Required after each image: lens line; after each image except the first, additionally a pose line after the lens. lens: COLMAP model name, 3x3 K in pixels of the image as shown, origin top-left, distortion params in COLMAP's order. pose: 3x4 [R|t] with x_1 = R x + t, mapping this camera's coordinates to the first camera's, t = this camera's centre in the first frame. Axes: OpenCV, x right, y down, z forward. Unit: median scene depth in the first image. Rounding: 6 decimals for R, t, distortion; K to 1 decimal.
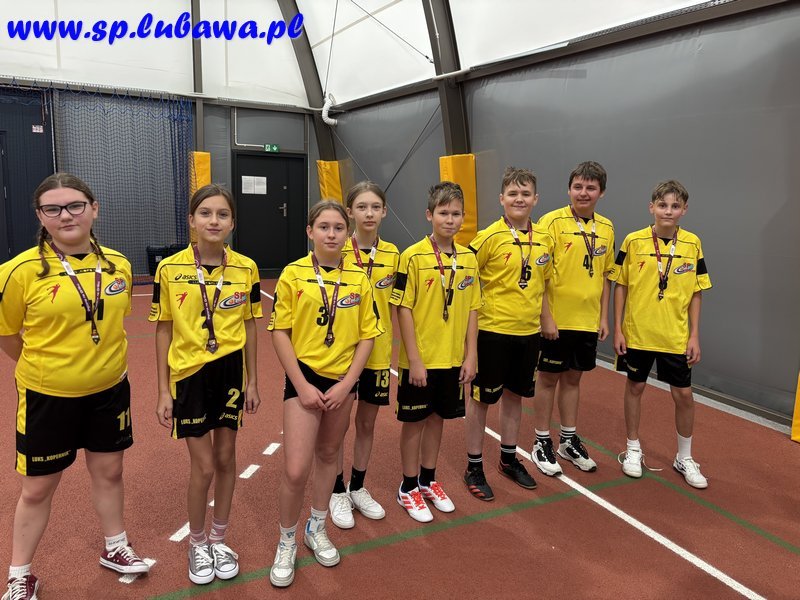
lens RADIAL K [[633.0, 0, 400.0], [0, 633.0, 300.0], [0, 0, 1]] dist [0.062865, -0.061383]
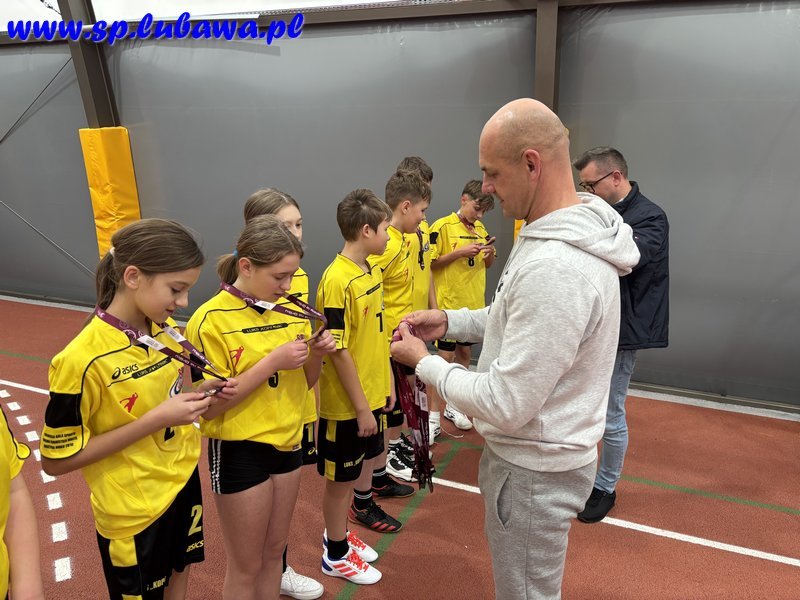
lens RADIAL K [[633.0, 0, 400.0], [0, 633.0, 300.0], [0, 0, 1]] dist [0.062865, -0.061383]
pose [[0.774311, -0.139688, 0.617195, -0.257804], [0.104964, 0.990172, 0.092419, -0.070830], [-0.624040, -0.006778, 0.781363, 0.179284]]
